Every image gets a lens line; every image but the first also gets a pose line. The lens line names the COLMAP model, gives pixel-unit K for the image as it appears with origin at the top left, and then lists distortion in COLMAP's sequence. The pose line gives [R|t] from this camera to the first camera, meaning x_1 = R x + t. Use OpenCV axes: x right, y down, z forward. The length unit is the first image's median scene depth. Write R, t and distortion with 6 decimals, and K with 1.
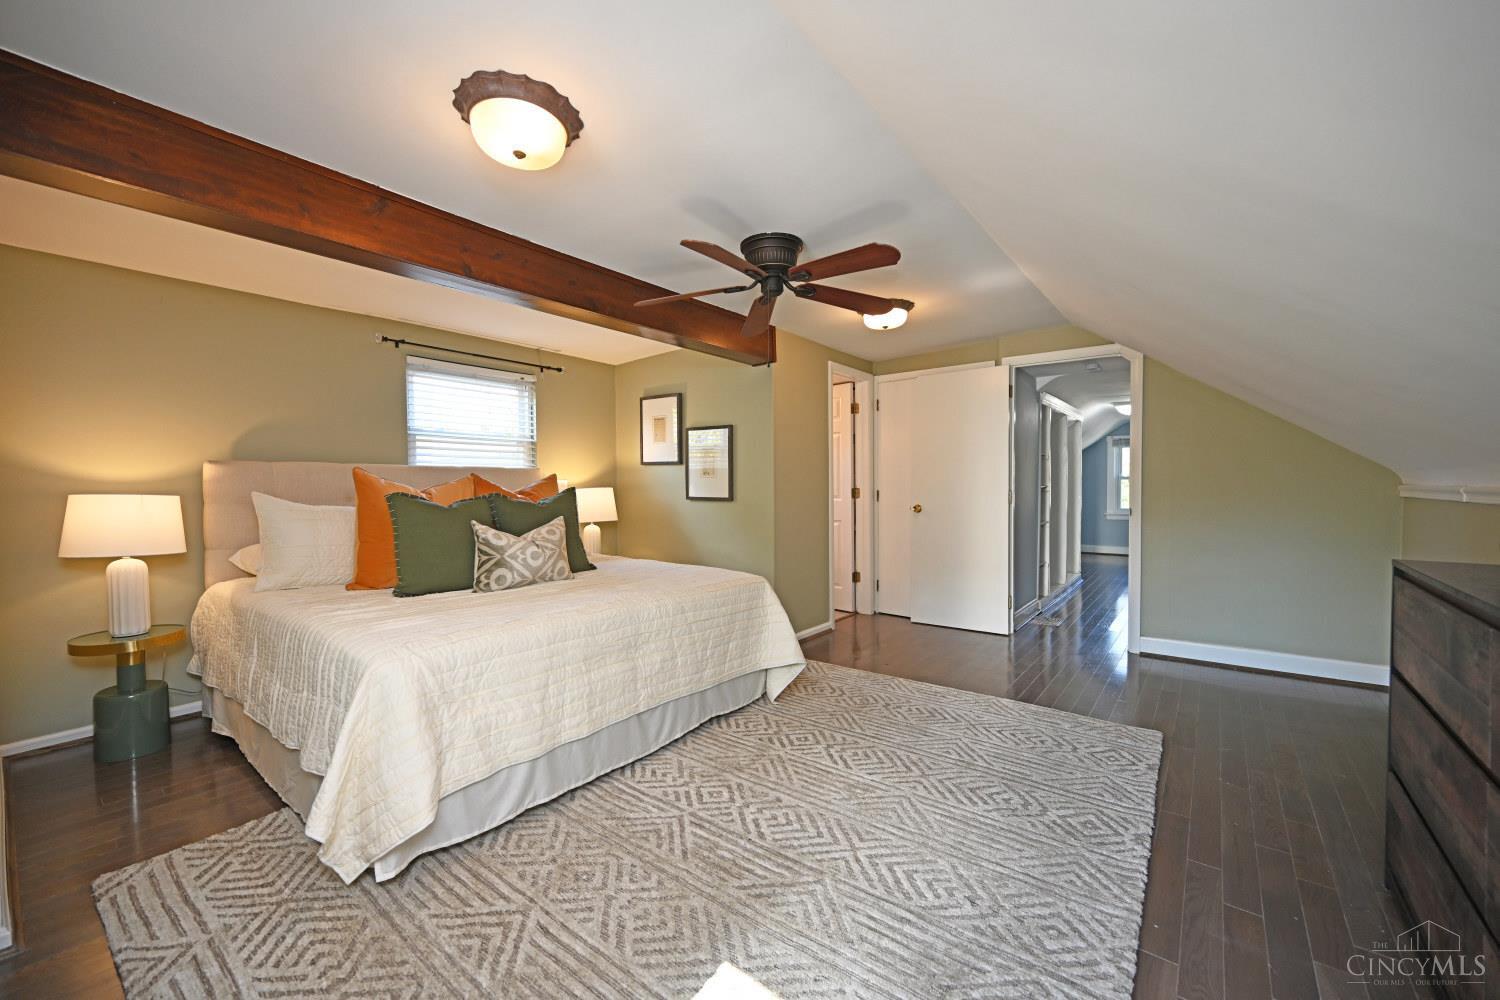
lens RADIAL K [[601.2, 0, 730.4], [0, 601.2, 500.0], [0, 0, 1]] dist [0.012472, 0.000041]
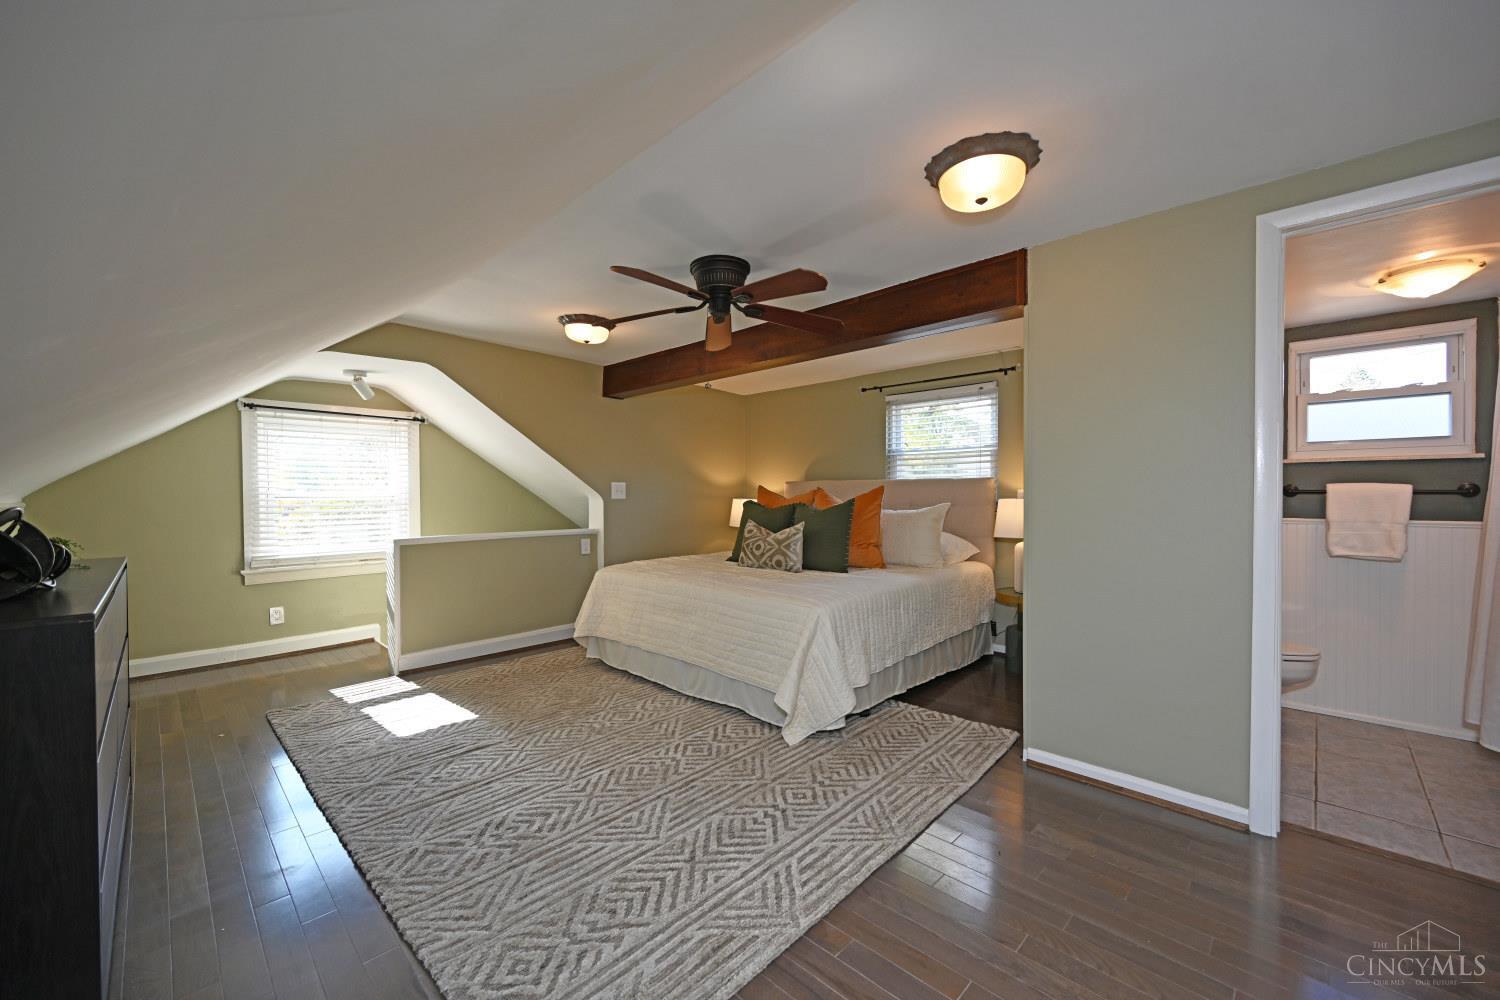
lens RADIAL K [[587.6, 0, 750.0], [0, 587.6, 500.0], [0, 0, 1]] dist [0.001507, 0.000079]
pose [[-0.090957, 0.019723, -0.995659, 0.833058], [-0.021218, 0.999539, 0.021738, -0.037107], [0.995629, 0.023103, -0.090497, 0.891139]]
